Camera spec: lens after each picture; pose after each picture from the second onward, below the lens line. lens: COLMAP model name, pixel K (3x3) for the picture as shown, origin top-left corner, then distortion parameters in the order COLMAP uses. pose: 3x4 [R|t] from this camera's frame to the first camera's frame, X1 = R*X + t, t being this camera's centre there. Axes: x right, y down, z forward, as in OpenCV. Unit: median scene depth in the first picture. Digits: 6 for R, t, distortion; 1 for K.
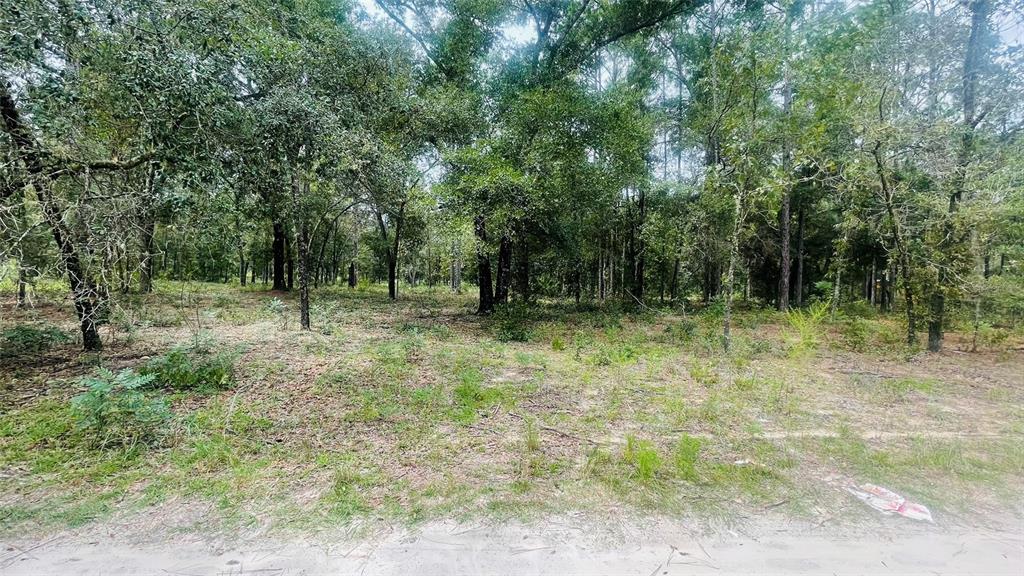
lens RADIAL K [[427.7, 0, 512.0], [0, 427.7, 288.0], [0, 0, 1]] dist [-0.000974, -0.000507]
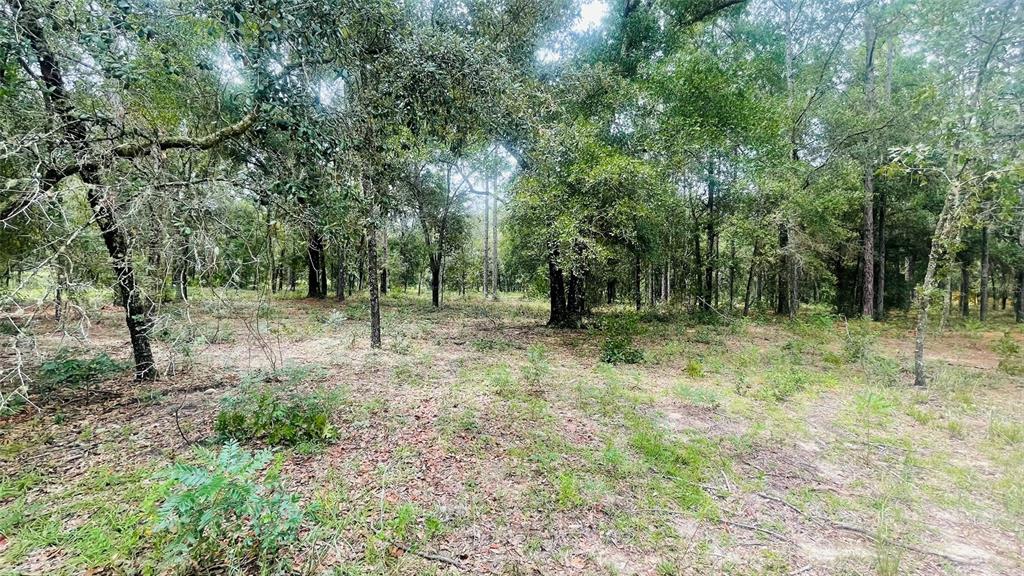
lens RADIAL K [[427.7, 0, 512.0], [0, 427.7, 288.0], [0, 0, 1]] dist [-0.000974, -0.000507]
pose [[0.999370, -0.002407, -0.035409, -0.101623], [0.002012, 0.999935, -0.011183, -0.007451], [0.035434, 0.011105, 0.999310, 0.083003]]
